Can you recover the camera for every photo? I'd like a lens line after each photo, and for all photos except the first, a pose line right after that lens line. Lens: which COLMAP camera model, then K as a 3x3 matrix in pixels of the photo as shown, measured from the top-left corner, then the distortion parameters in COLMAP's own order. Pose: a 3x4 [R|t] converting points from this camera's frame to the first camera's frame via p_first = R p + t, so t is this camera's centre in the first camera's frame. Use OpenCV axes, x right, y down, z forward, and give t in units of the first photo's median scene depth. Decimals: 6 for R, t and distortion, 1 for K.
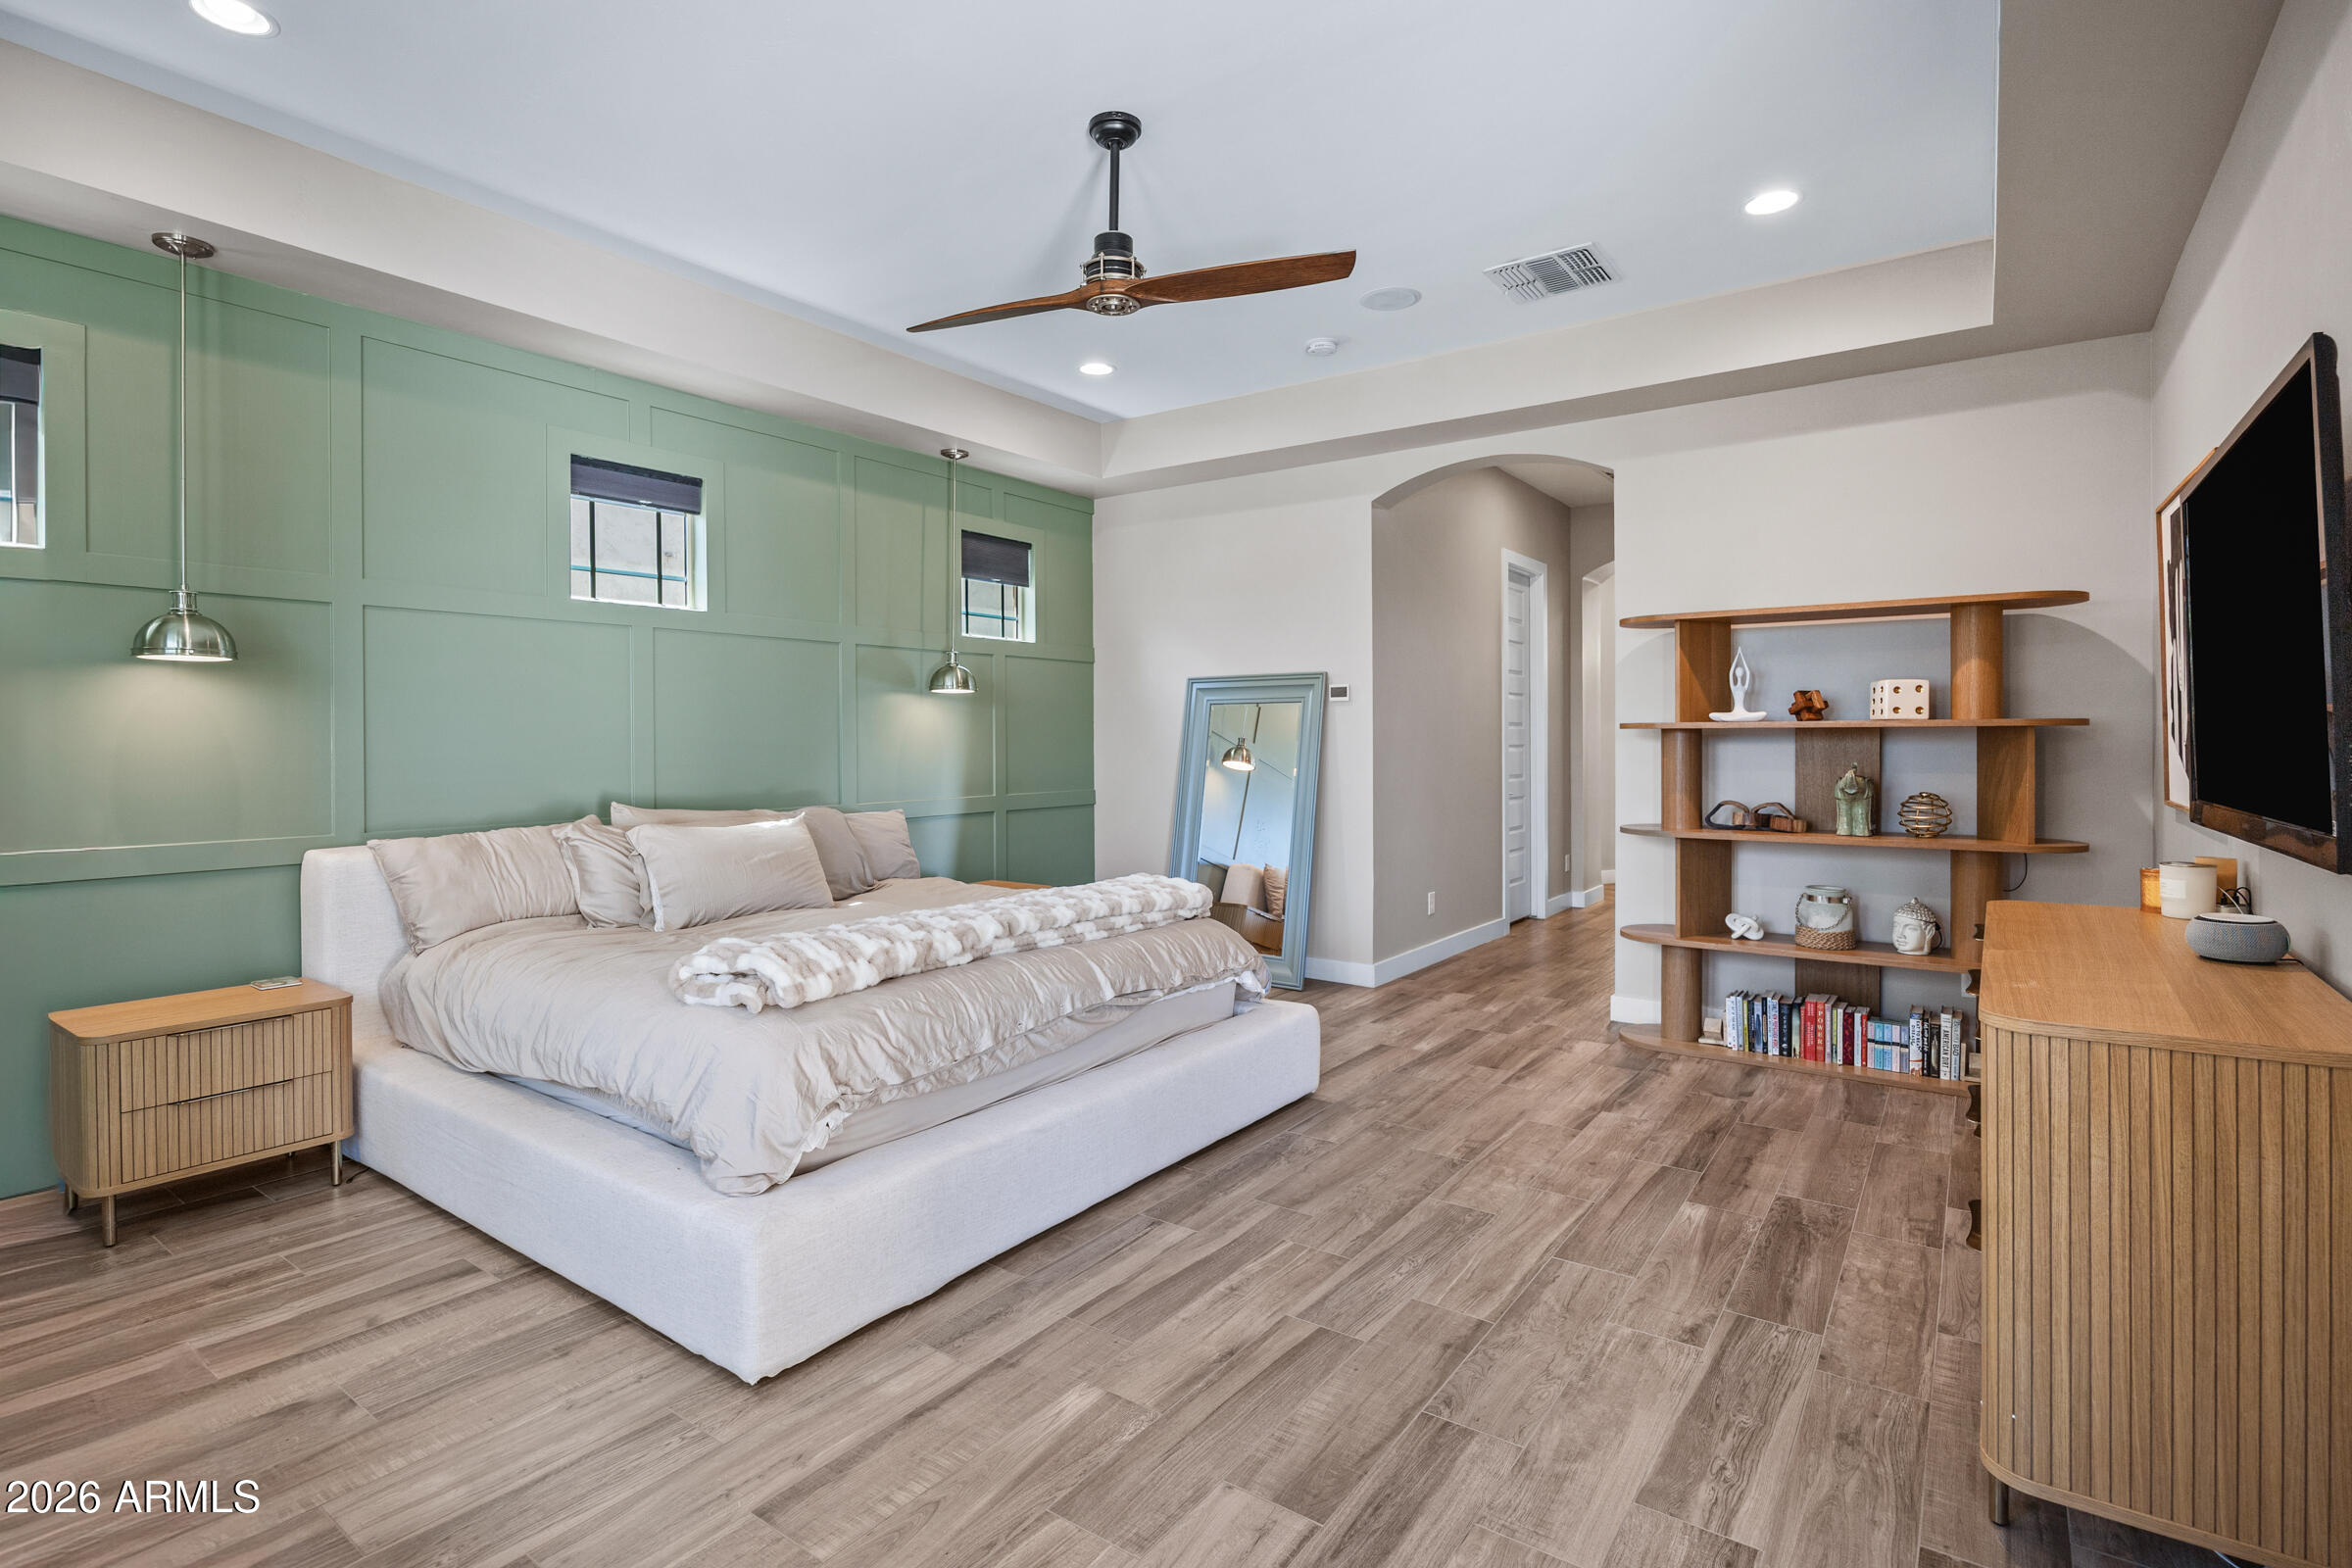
lens RADIAL K [[1105.0, 0, 1084.1], [0, 1105.0, 749.4], [0, 0, 1]] dist [-0.003838, -0.000481]
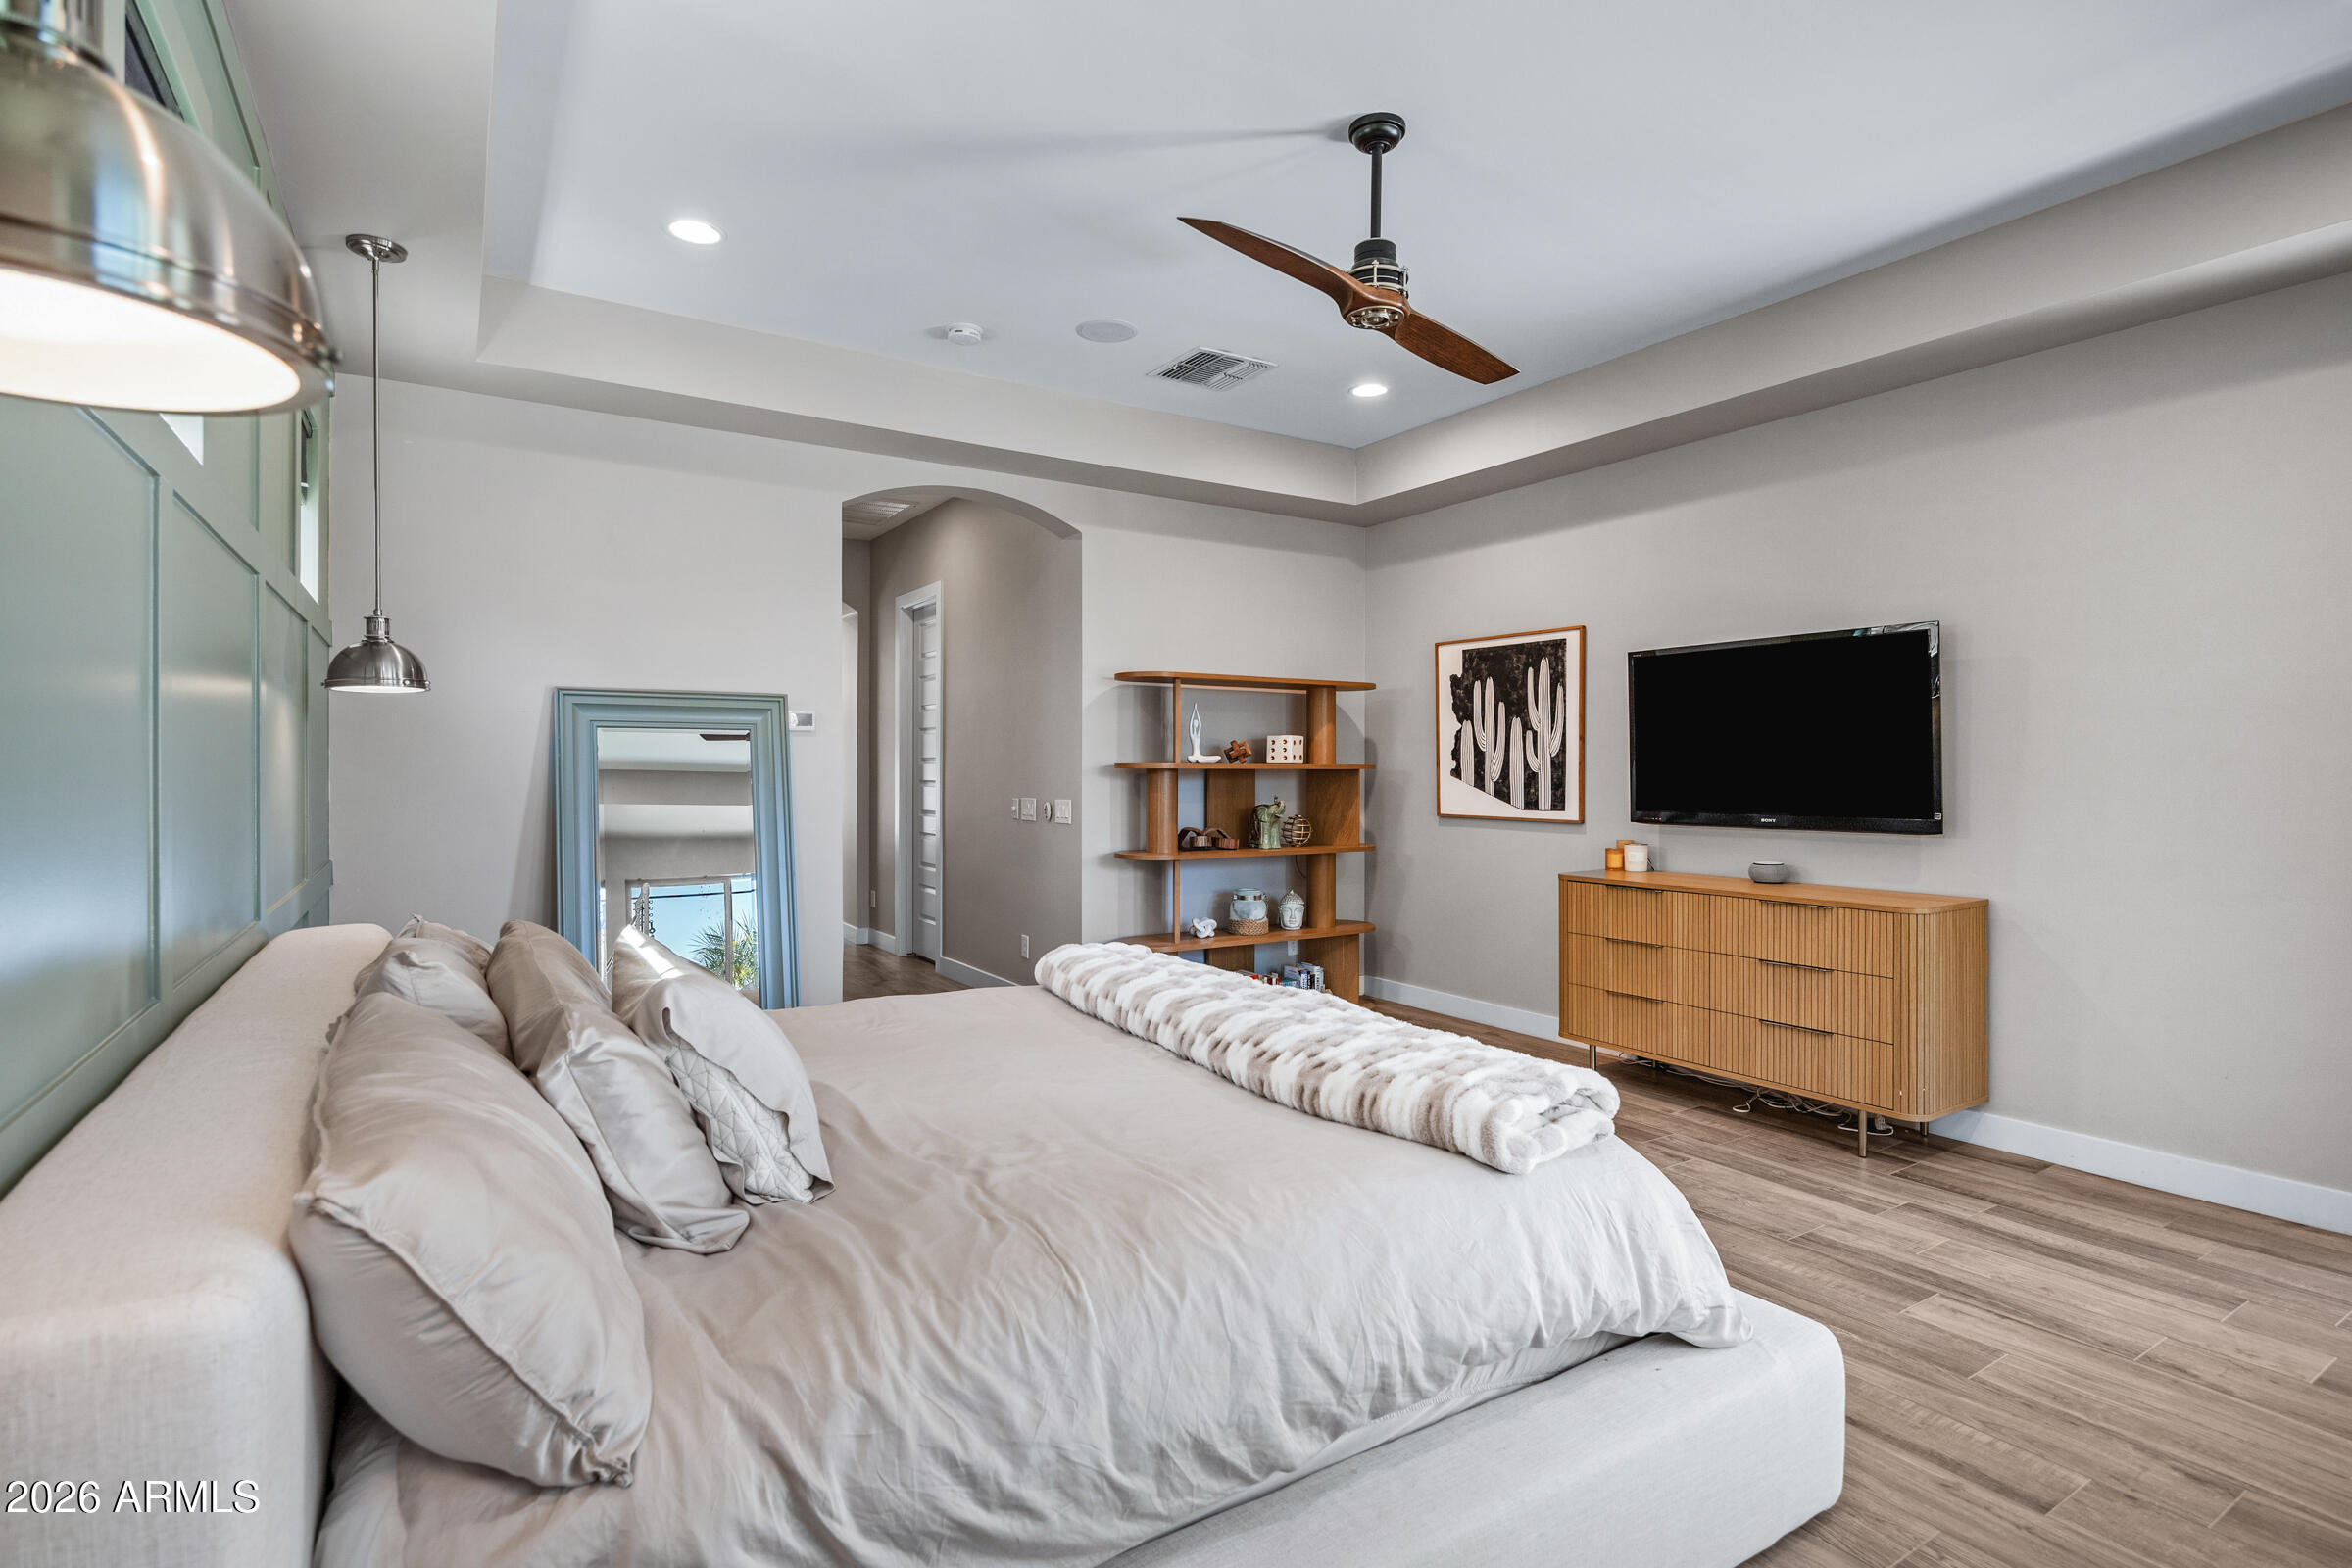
lens RADIAL K [[1197.7, 0, 1172.8], [0, 1197.7, 773.3], [0, 0, 1]] dist [-0.001493, -0.000030]
pose [[0.331296, -0.000547, 0.943527, -1.321370], [0.004772, 0.999988, -0.001096, -0.025092], [-0.943515, 0.004866, 0.331295, 1.110554]]
